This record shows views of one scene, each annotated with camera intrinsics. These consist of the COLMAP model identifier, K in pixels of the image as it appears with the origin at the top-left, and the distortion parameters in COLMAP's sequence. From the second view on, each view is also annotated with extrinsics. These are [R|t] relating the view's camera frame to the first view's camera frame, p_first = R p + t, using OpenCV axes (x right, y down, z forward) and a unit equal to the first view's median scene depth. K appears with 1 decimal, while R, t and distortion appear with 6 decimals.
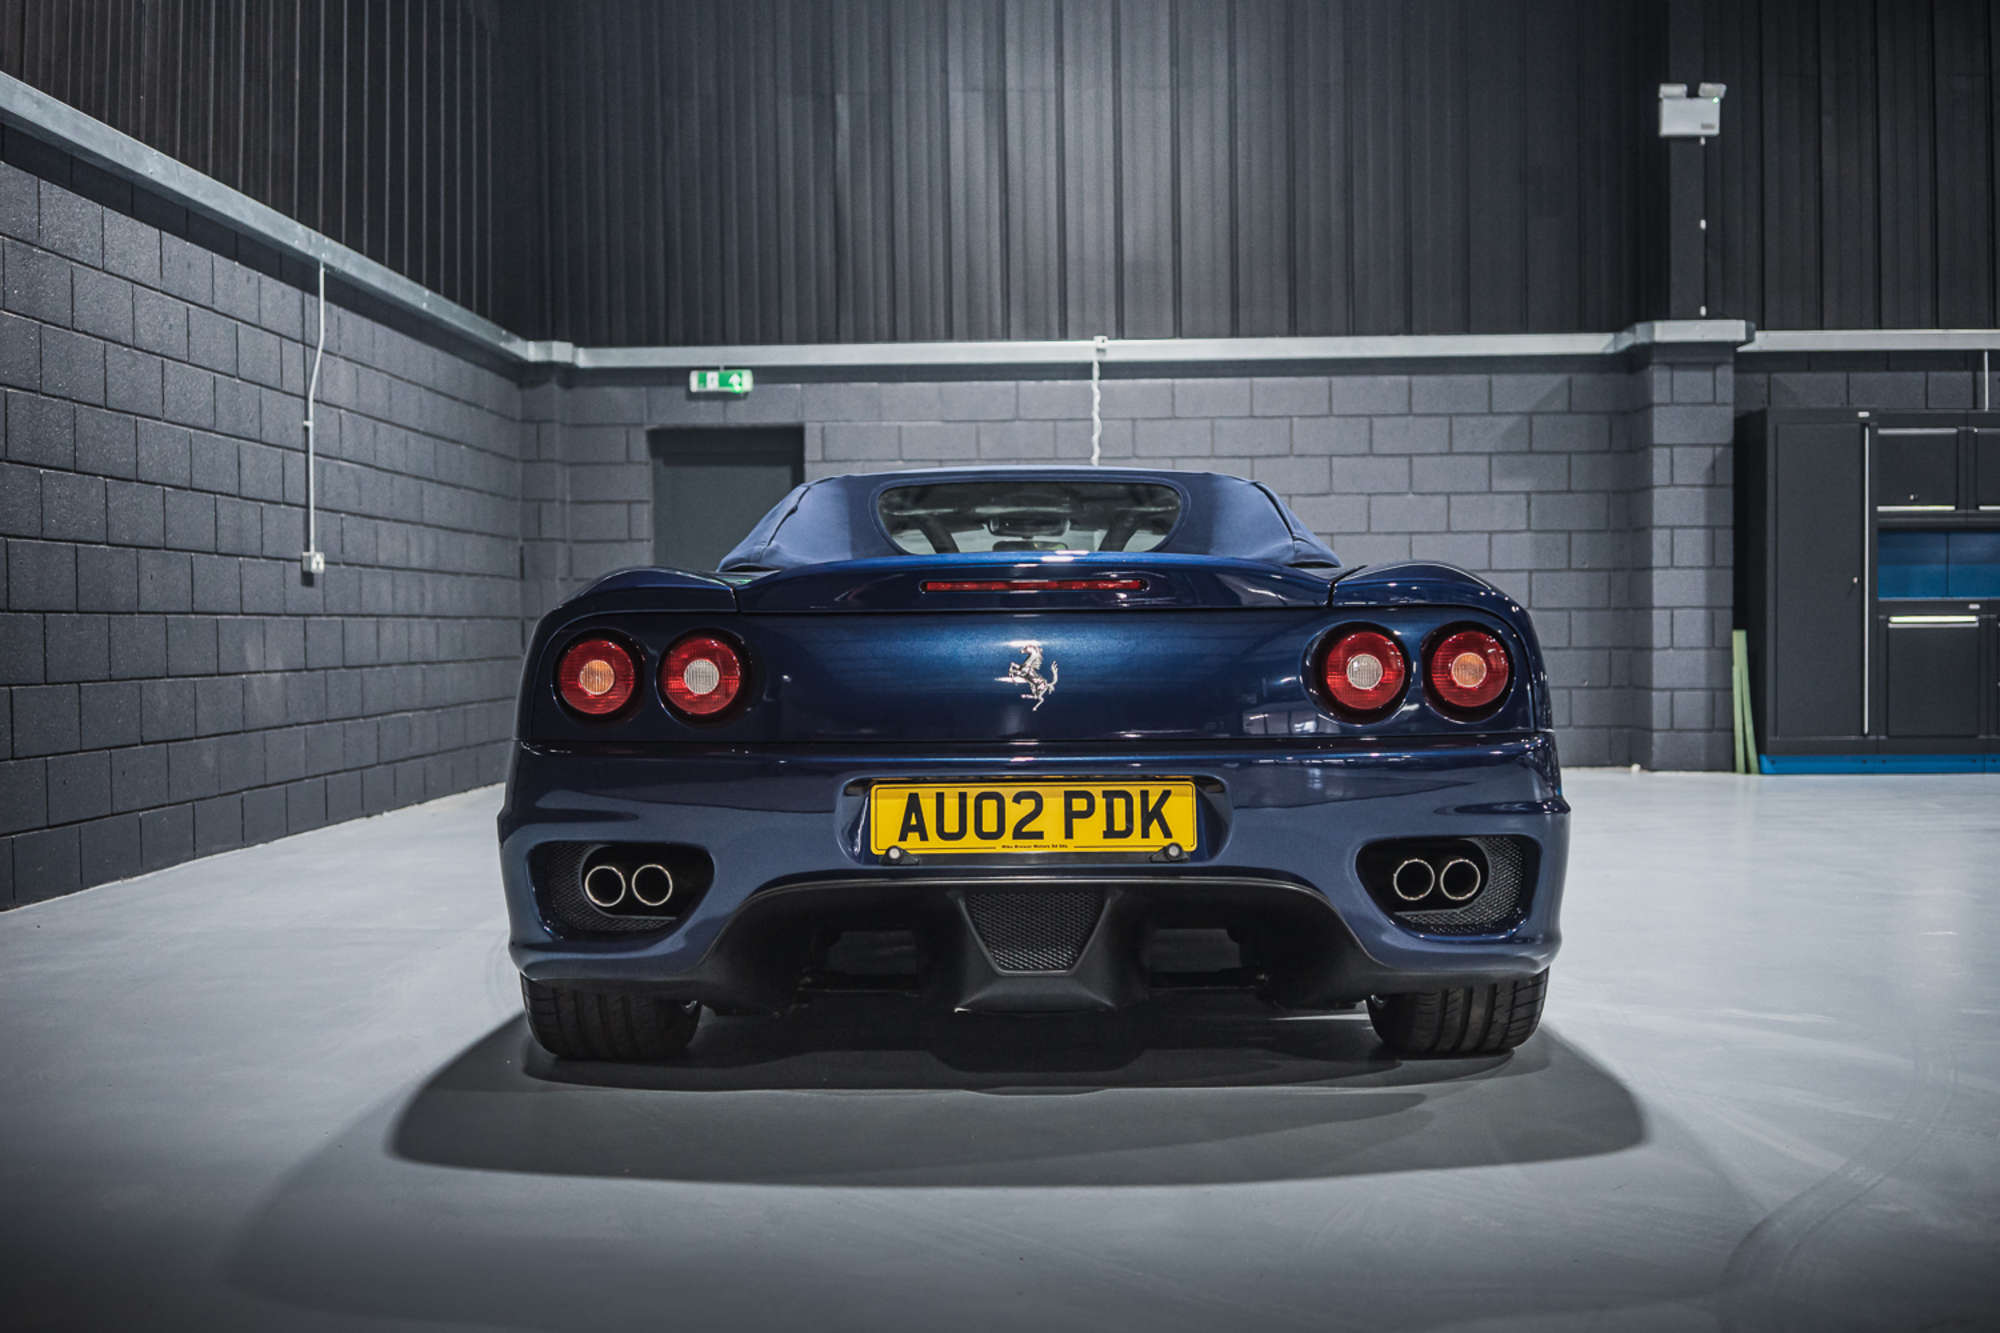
lens RADIAL K [[2161.7, 0, 1015.0], [0, 2161.7, 694.7], [0, 0, 1]] dist [0.071222, -0.281998]
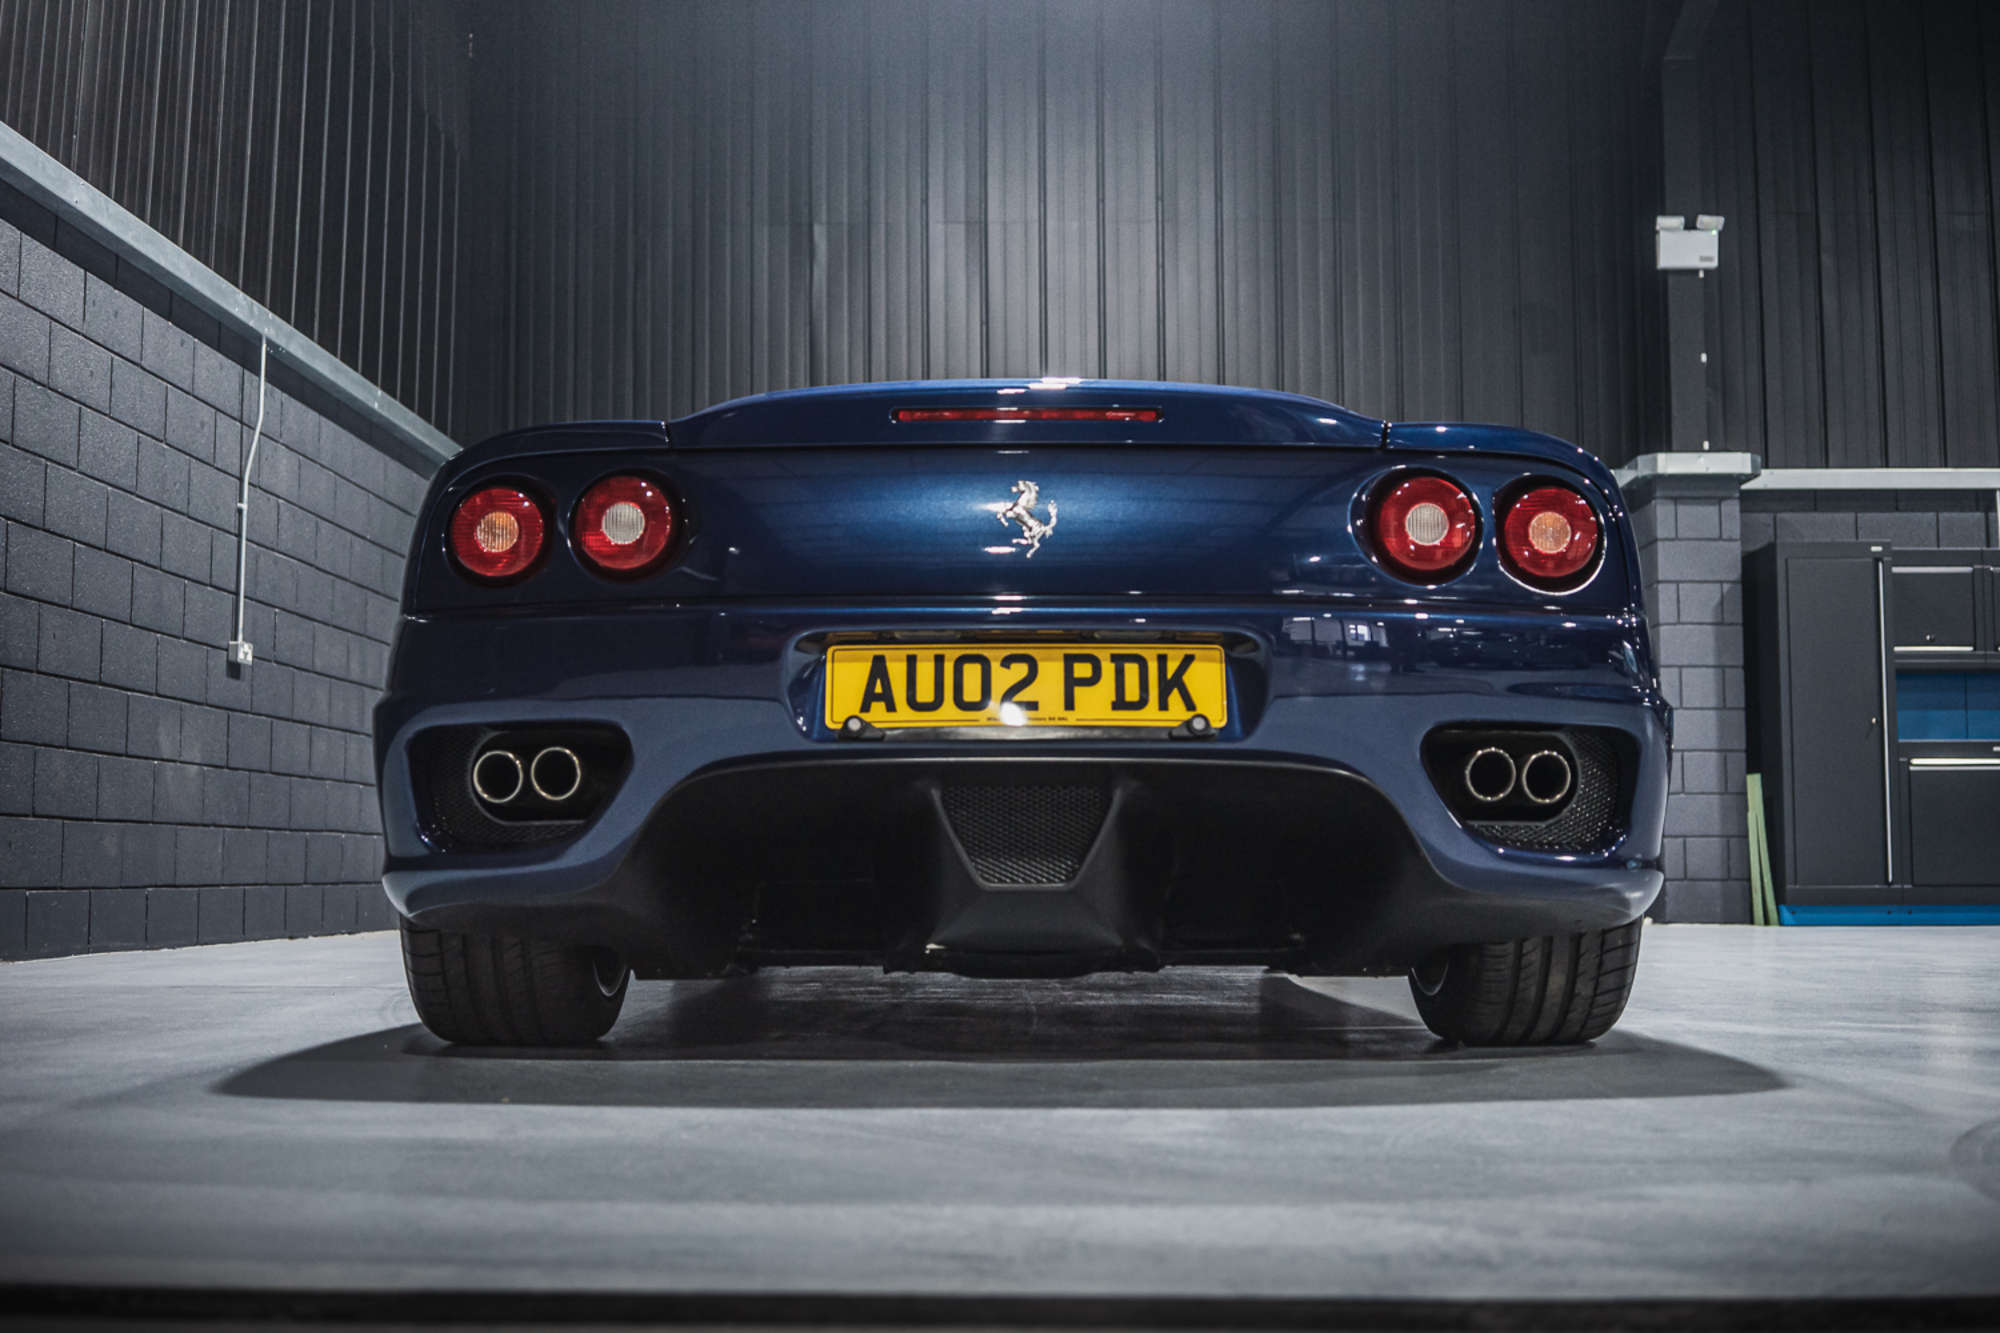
lens RADIAL K [[2161.7, 0, 1015.0], [0, 2161.7, 694.7], [0, 0, 1]] dist [0.071222, -0.281998]
pose [[0.999891, 0.008994, 0.011706, -0.004910], [-0.007654, 0.993917, -0.109867, 0.143859], [-0.012623, 0.109765, 0.993877, 0.183508]]
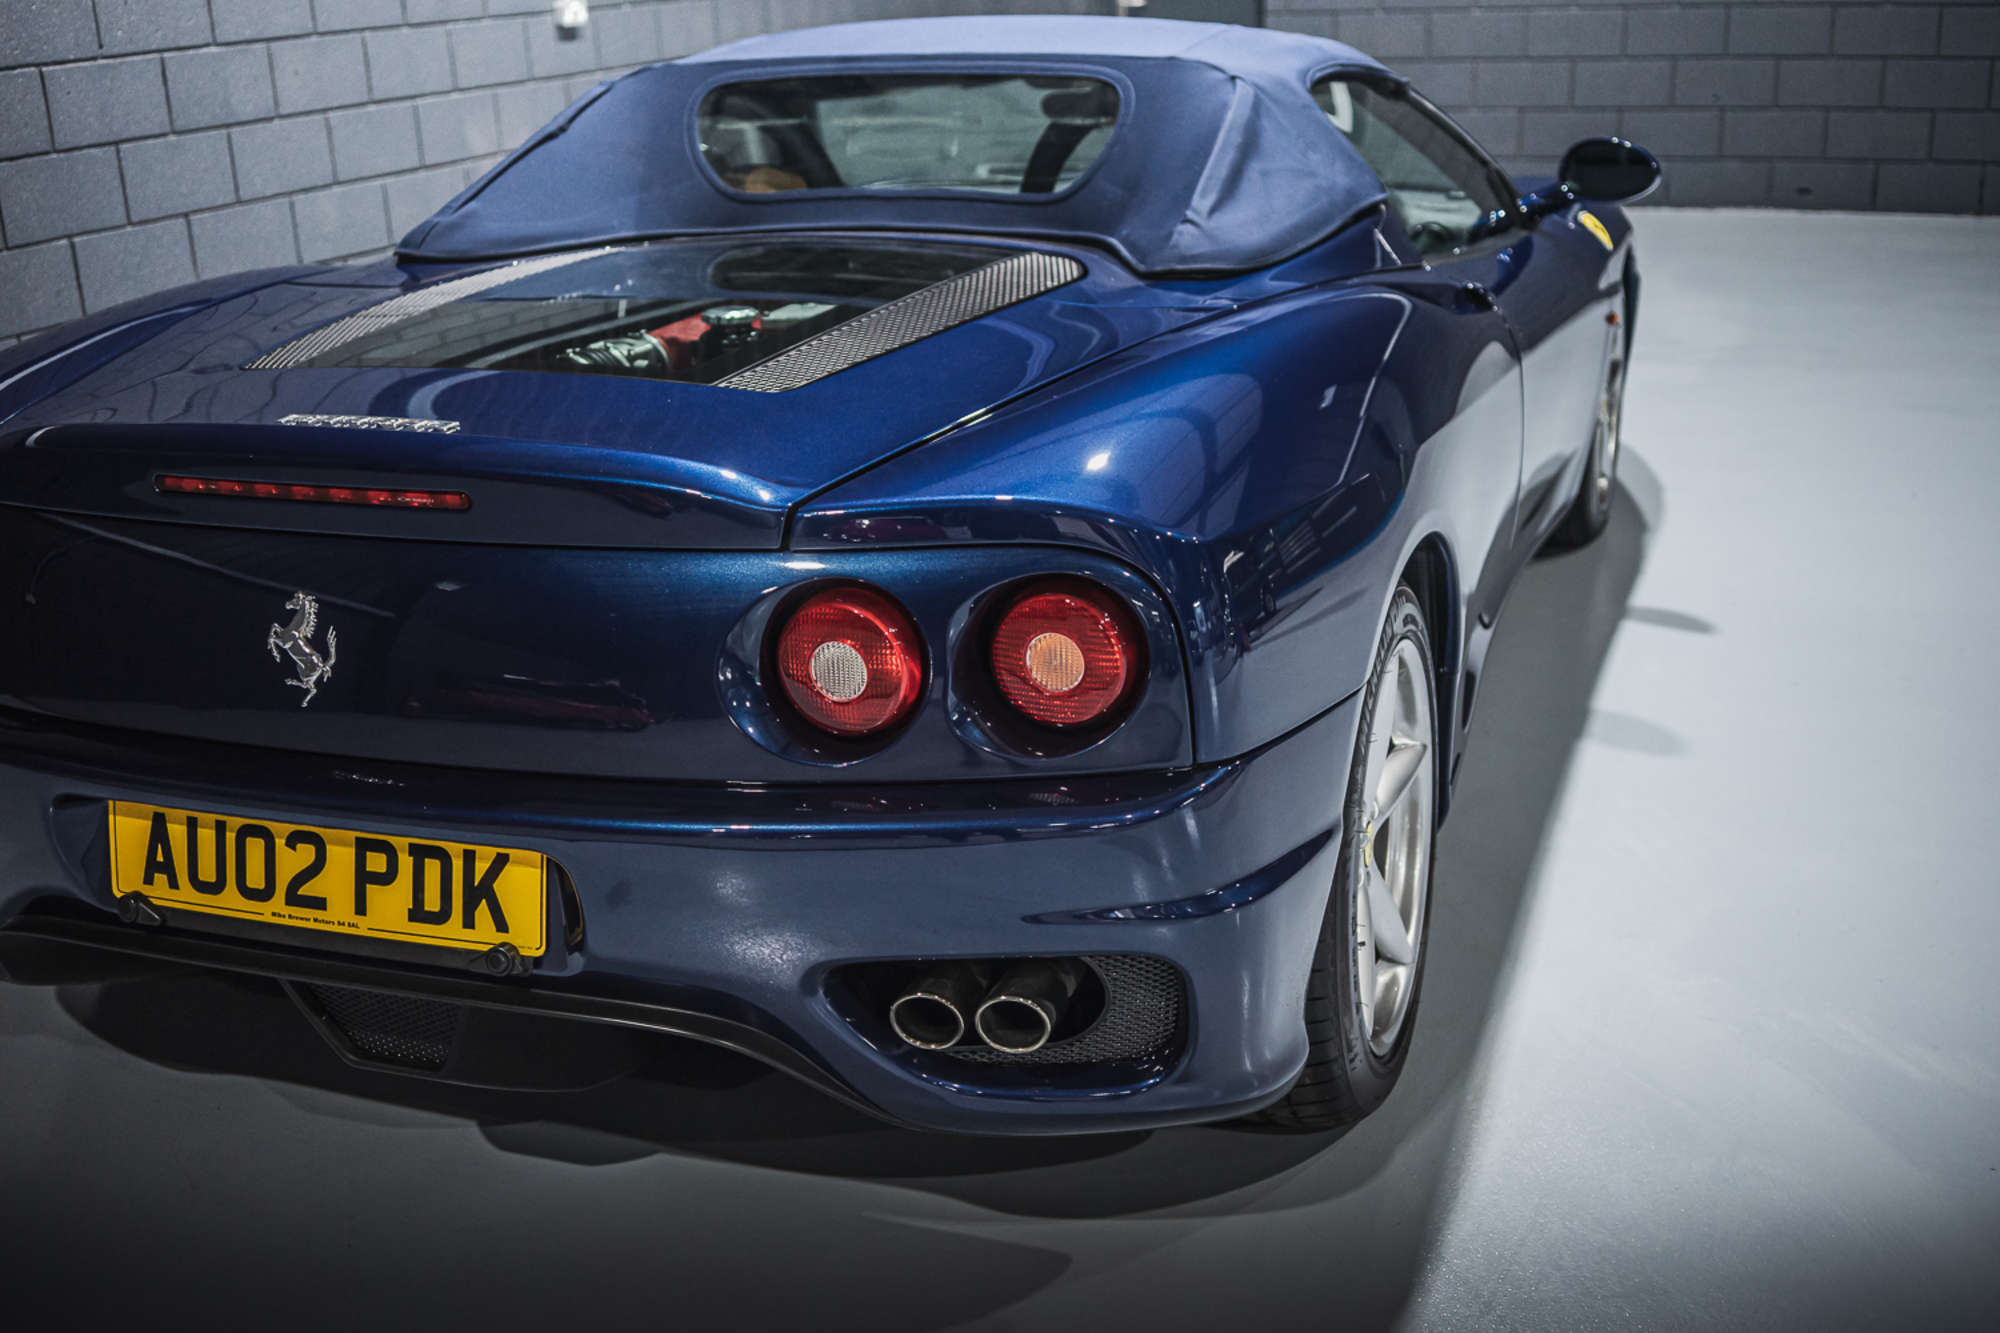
lens RADIAL K [[2161.7, 0, 1015.0], [0, 2161.7, 694.7], [0, 0, 1]] dist [0.071222, -0.281998]
pose [[0.942675, 0.088790, -0.321684, 0.378999], [0.016968, 0.949955, 0.311927, -0.176156], [0.333281, -0.299504, 0.893992, 0.503278]]
